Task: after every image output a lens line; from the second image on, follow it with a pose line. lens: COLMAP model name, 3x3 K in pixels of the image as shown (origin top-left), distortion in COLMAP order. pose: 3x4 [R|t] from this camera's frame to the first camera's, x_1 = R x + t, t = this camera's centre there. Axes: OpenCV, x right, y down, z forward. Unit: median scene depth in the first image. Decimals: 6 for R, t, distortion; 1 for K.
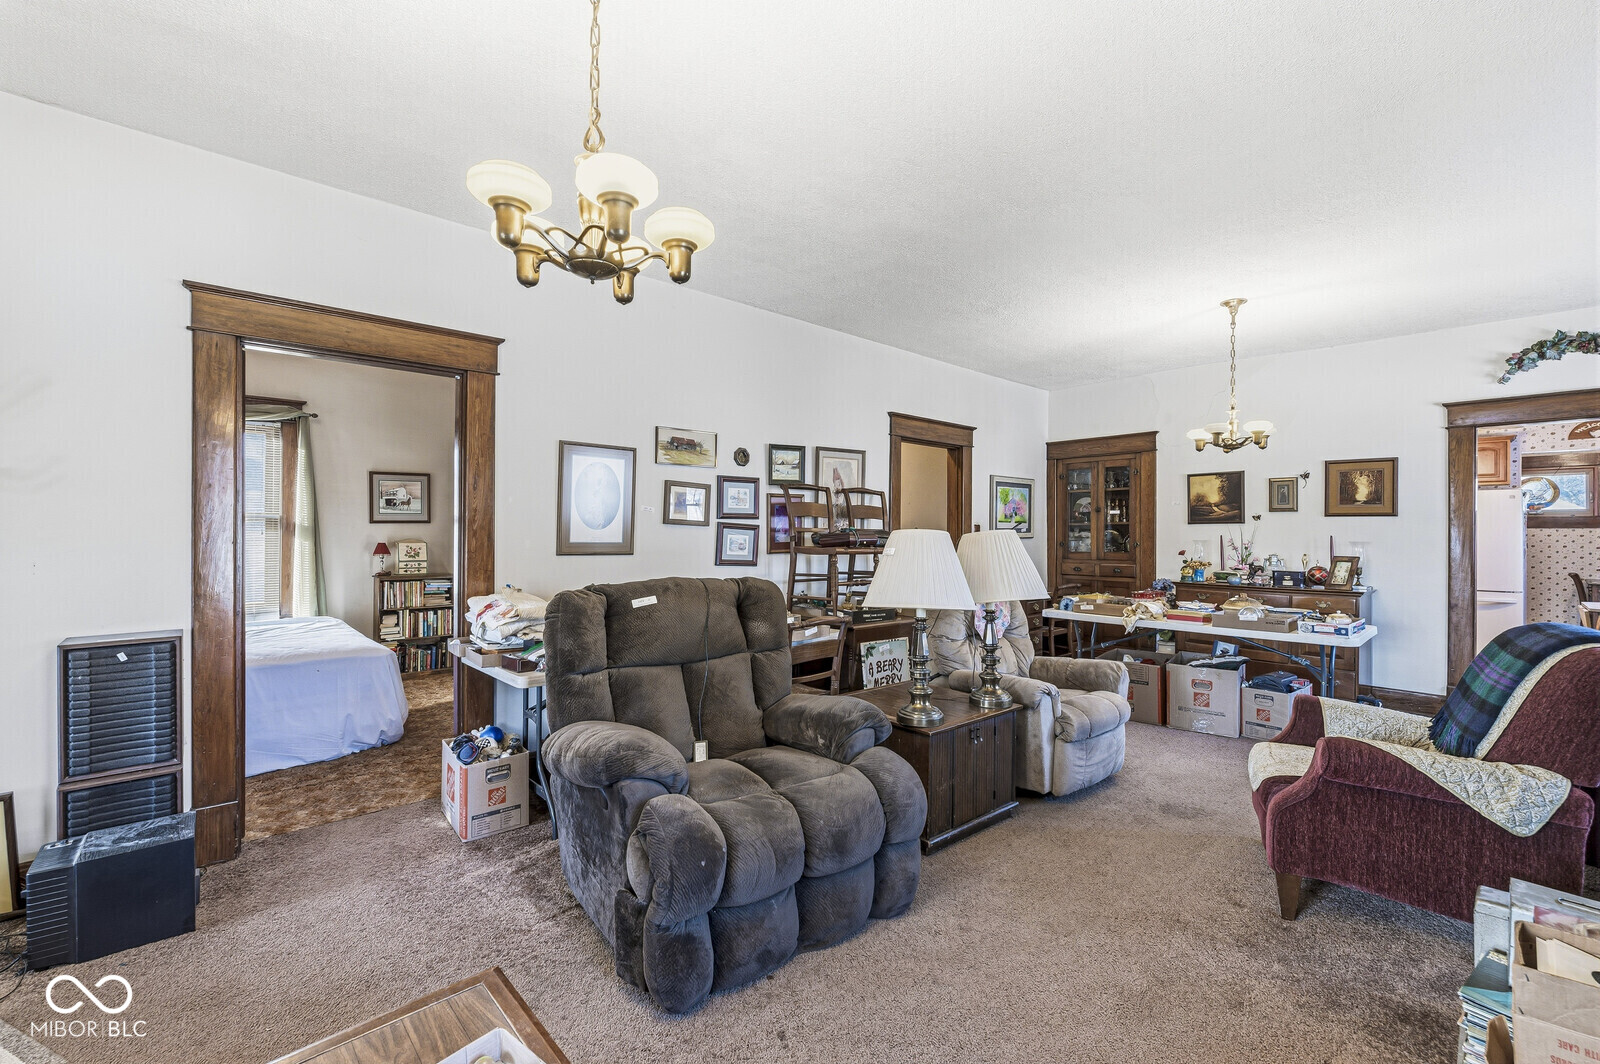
lens RADIAL K [[688.2, 0, 791.9], [0, 688.2, 535.2], [0, 0, 1]] dist [0.000630, 0.001355]
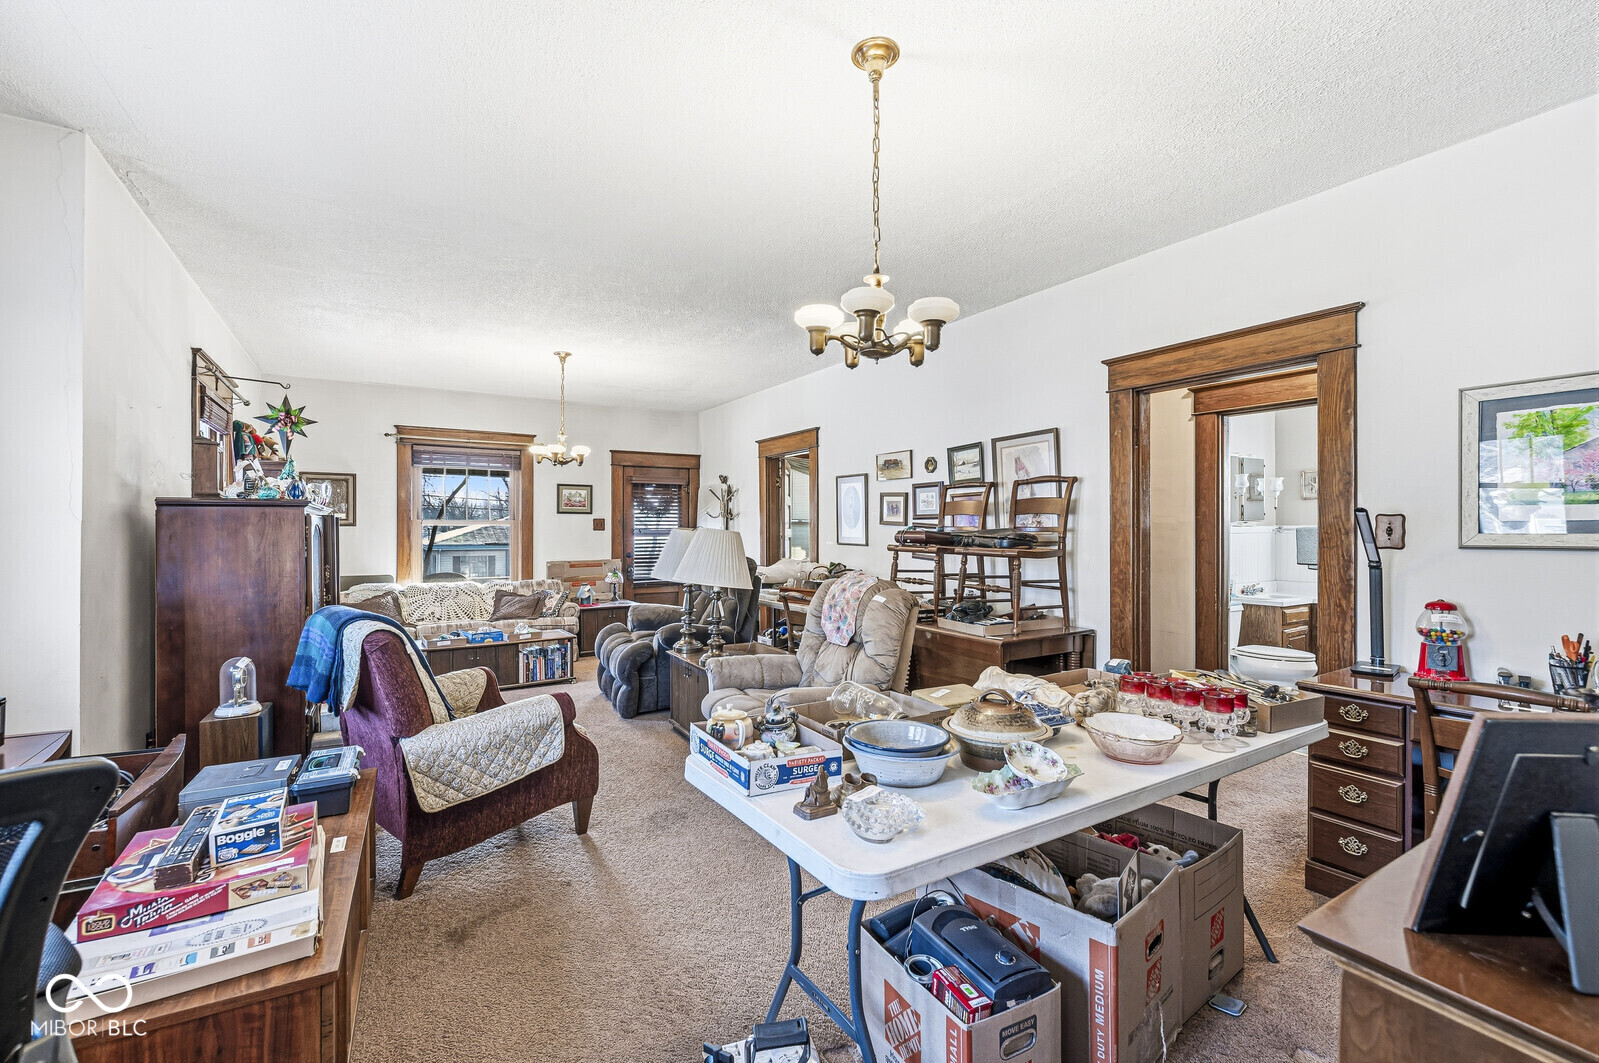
lens RADIAL K [[687.8, 0, 793.4], [0, 687.8, 526.4], [0, 0, 1]] dist [0.000630, 0.001355]
pose [[-0.172453, -0.009842, -0.984969, 1.024188], [-0.007729, 0.999933, -0.008638, -0.001208], [0.984987, 0.006123, -0.172518, 0.928976]]
